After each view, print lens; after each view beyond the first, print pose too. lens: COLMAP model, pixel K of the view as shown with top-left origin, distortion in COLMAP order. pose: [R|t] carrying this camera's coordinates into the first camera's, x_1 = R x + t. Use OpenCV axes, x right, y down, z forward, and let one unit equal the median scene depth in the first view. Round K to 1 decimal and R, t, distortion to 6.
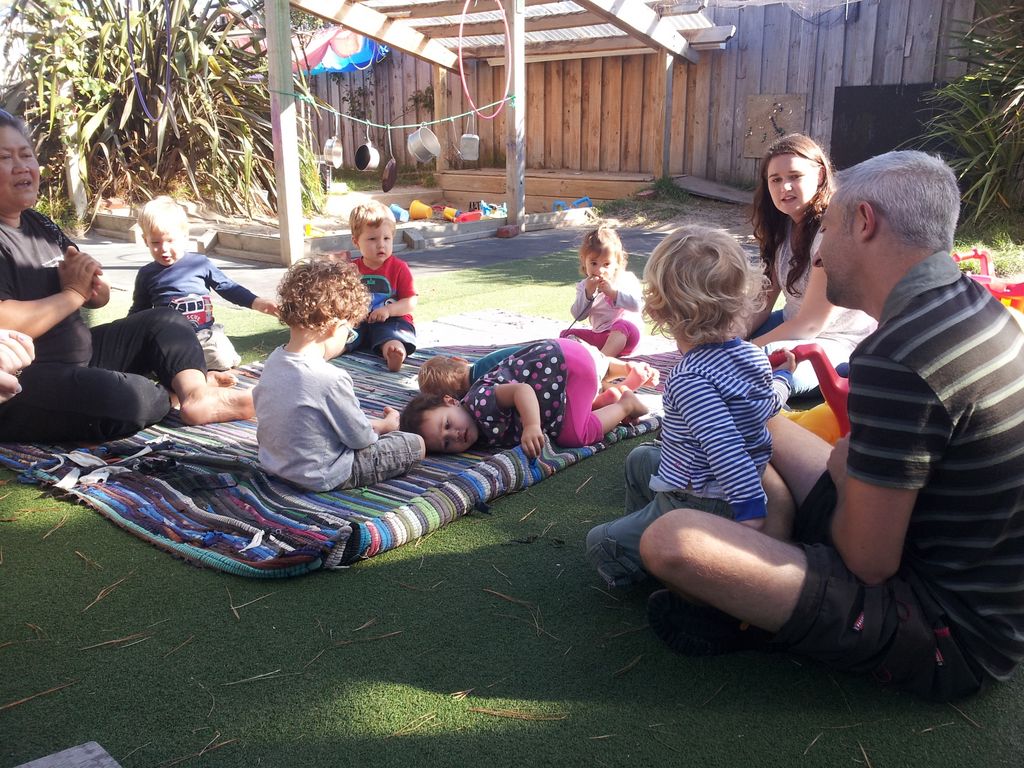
lens RADIAL K [[853.2, 0, 510.6], [0, 853.2, 387.5], [0, 0, 1]] dist [0.013270, -0.089447]
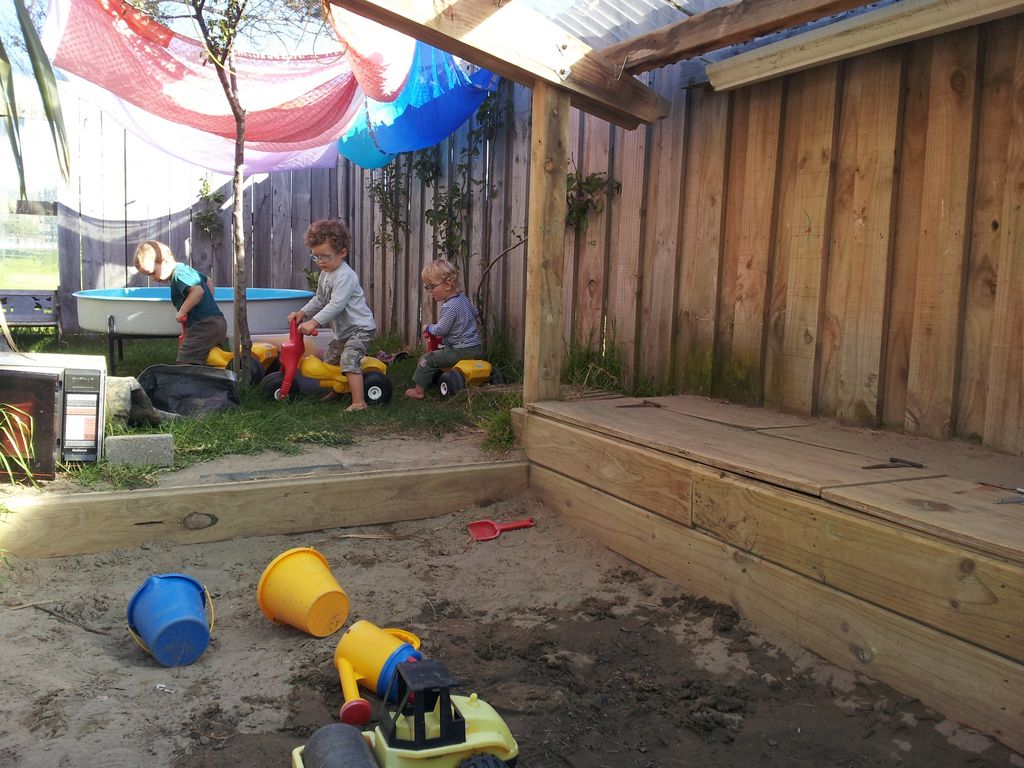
lens RADIAL K [[853.2, 0, 508.7], [0, 853.2, 381.8], [0, 0, 1]] dist [0.013270, -0.089447]
pose [[0.927211, 0.078411, -0.366240, 0.029419], [-0.142803, 0.977987, -0.152149, -0.215636], [0.346248, 0.193375, 0.917997, 0.715396]]
